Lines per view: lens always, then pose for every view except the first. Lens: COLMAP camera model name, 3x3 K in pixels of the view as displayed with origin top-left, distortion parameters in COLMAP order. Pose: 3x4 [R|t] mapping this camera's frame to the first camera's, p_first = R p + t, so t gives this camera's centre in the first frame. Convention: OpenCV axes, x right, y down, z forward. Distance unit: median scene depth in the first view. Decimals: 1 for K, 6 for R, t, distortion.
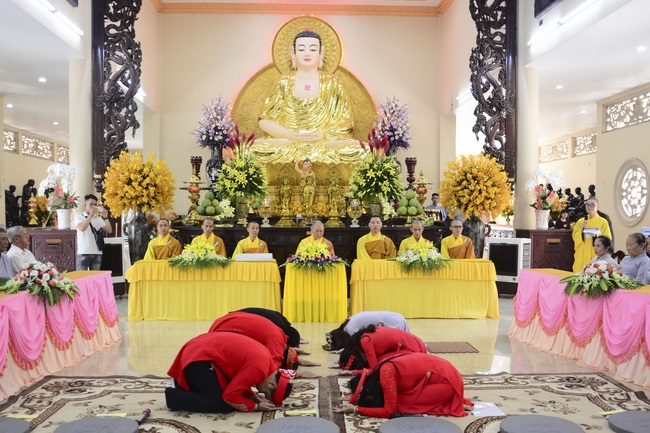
lens RADIAL K [[573.8, 0, 311.4], [0, 573.8, 220.3], [0, 0, 1]] dist [-0.131358, 0.107463]
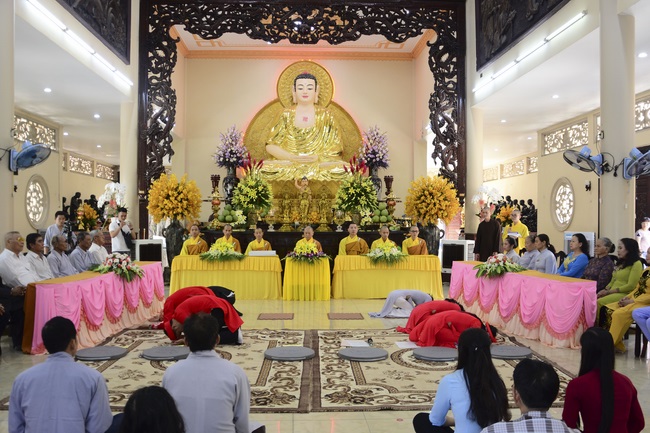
lens RADIAL K [[533.9, 0, 312.4], [0, 533.9, 214.5], [0, 0, 1]] dist [-0.110176, 0.014245]
pose [[0.999991, 0.001204, -0.003955, 0.019074], [-0.001296, 0.999729, -0.023236, 0.001351], [0.003926, 0.023241, 0.999722, -0.216335]]
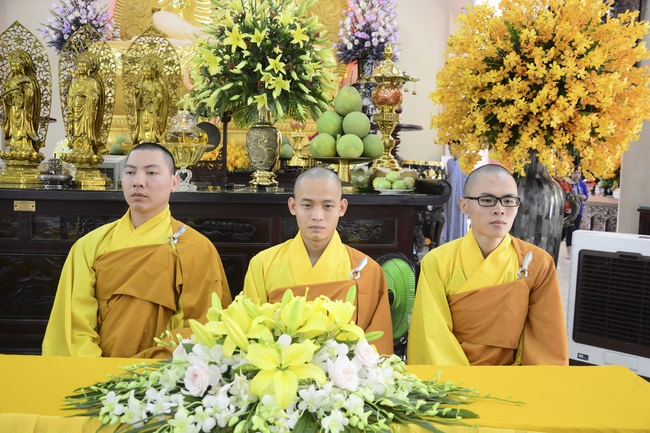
lens RADIAL K [[500.0, 0, 335.8], [0, 500.0, 199.3], [0, 0, 1]] dist [0.001216, 0.000925]
pose [[0.999631, 0.026183, -0.007210, 0.169970], [-0.025986, 0.999318, 0.026225, 0.006728], [0.007892, -0.026028, 0.999630, 0.695899]]
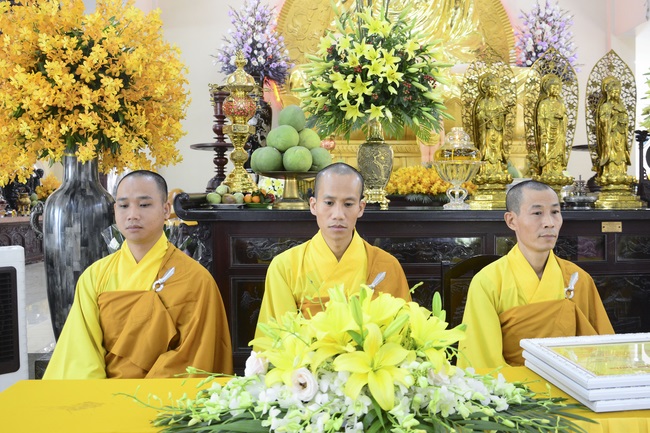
lens RADIAL K [[533.9, 0, 312.4], [0, 533.9, 214.5], [0, 0, 1]] dist [-0.110176, 0.014245]
pose [[0.999942, -0.007042, 0.008154, -0.168030], [0.006995, 0.999959, 0.005751, 0.011608], [-0.008194, -0.005694, 0.999950, 0.685384]]
